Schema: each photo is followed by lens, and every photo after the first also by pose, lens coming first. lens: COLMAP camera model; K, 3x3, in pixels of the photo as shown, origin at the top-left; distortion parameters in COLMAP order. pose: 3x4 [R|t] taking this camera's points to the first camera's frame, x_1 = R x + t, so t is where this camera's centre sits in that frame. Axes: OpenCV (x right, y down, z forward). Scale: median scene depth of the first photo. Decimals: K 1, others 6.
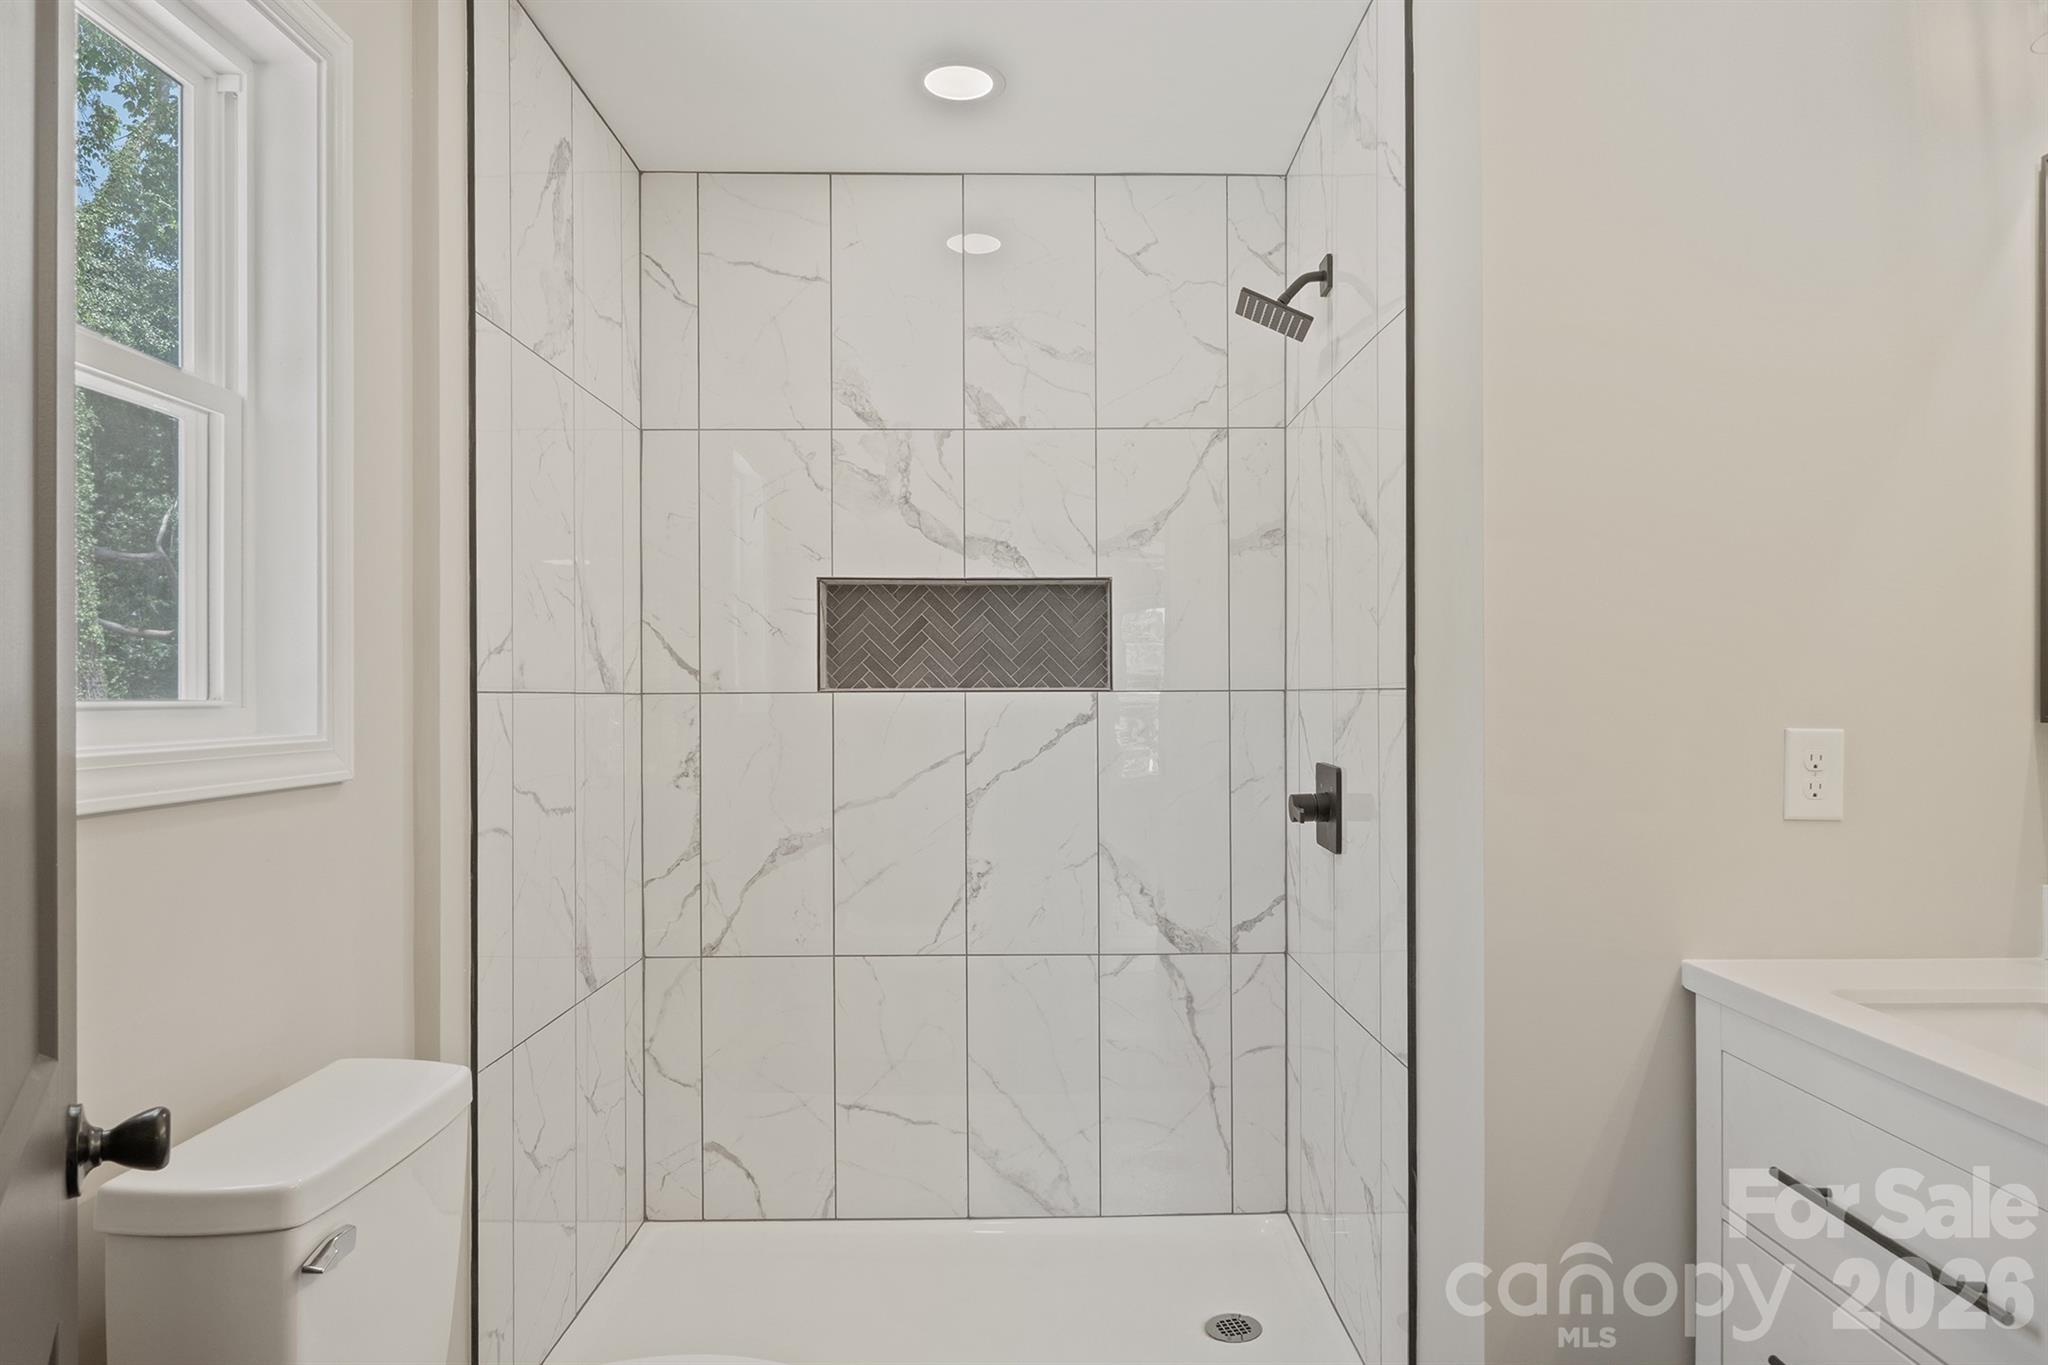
lens RADIAL K [[1240.3, 0, 1036.6], [0, 1240.3, 697.8], [0, 0, 1]] dist [-0.006211, 0.000612]
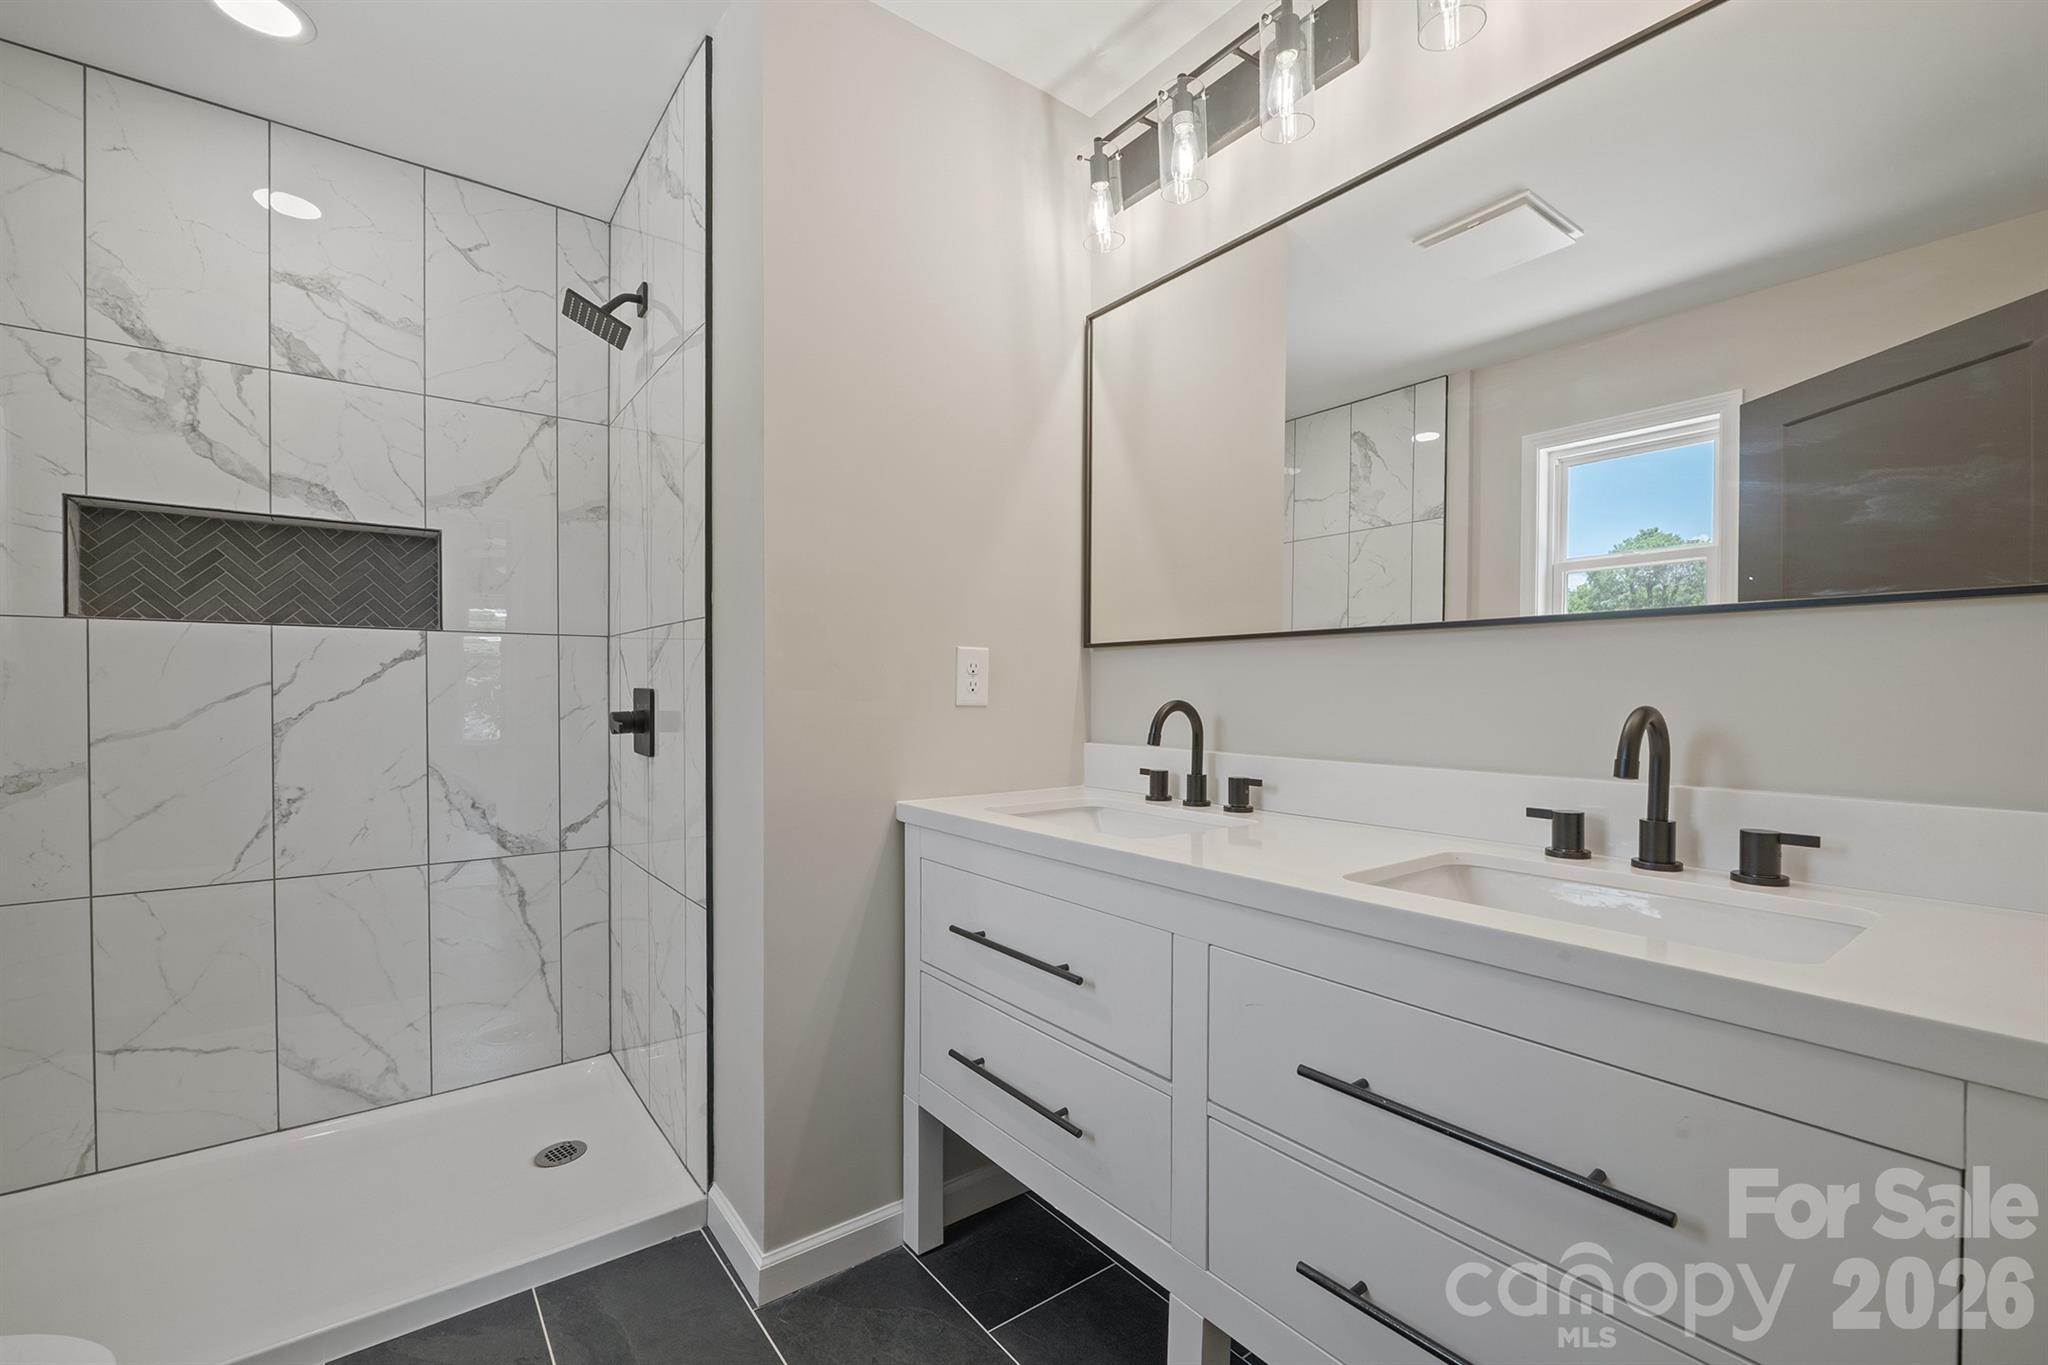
lens RADIAL K [[859.7, 0, 1024.0], [0, 859.7, 701.9], [0, 0, 1]] dist [-0.006951, -0.000549]
pose [[0.802810, -0.002252, 0.596231, 0.021085], [-0.004220, 0.999946, 0.009459, 0.050215], [-0.596220, -0.010110, 0.802757, 0.055340]]
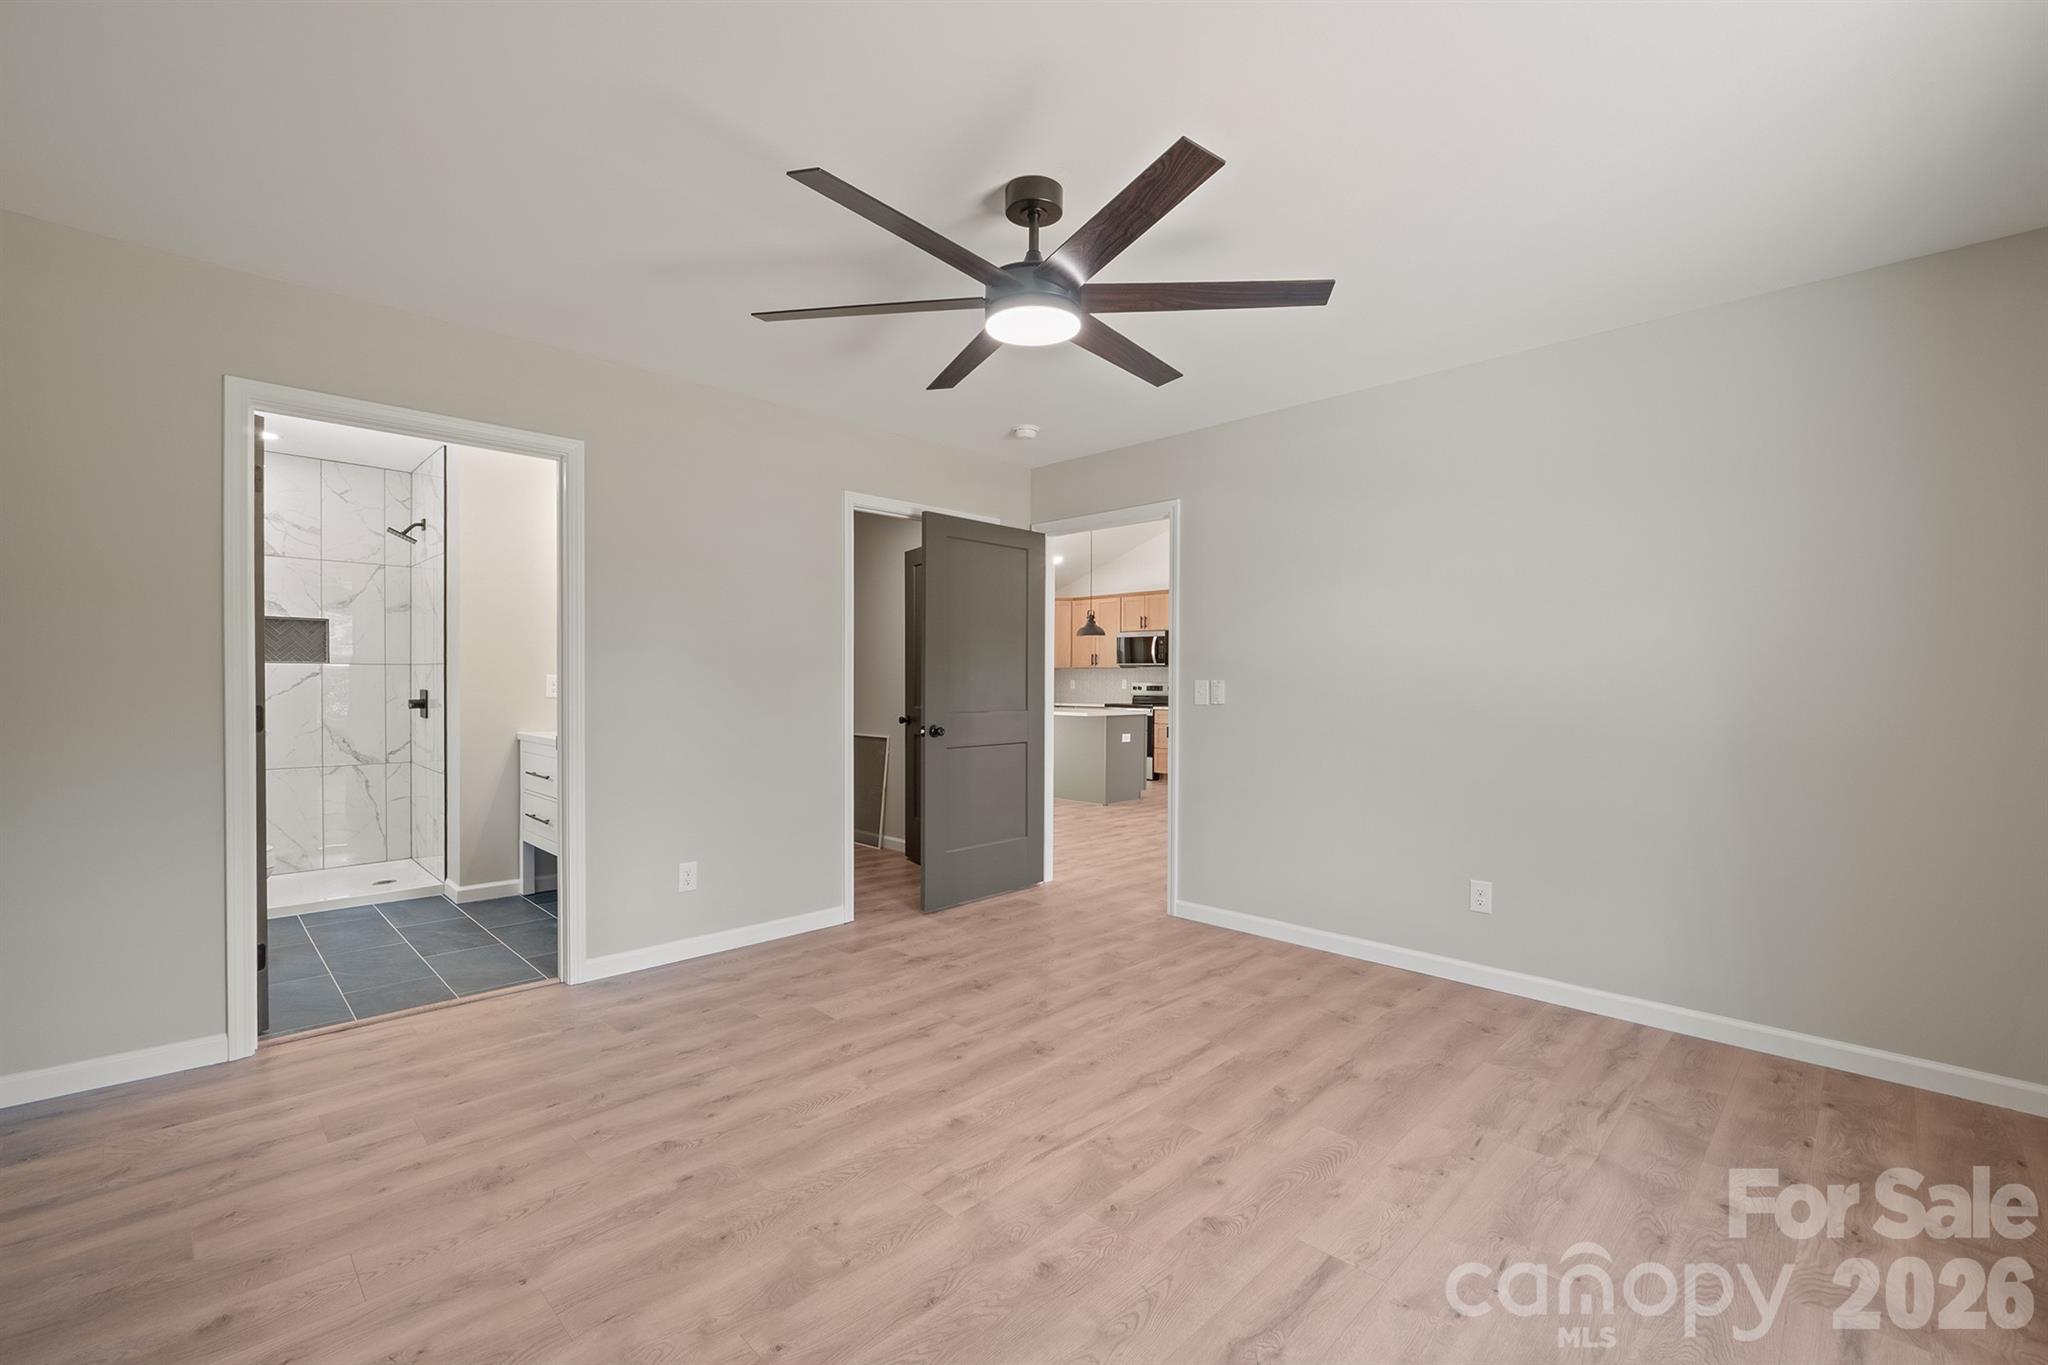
lens RADIAL K [[859.7, 0, 1029.6], [0, 859.7, 694.2], [0, 0, 1]] dist [-0.006951, -0.000549]
pose [[0.717077, -0.000633, 0.696994, -0.133776], [-0.008329, 0.999920, 0.009478, 0.029411], [-0.696944, -0.012602, 0.717014, -1.283850]]
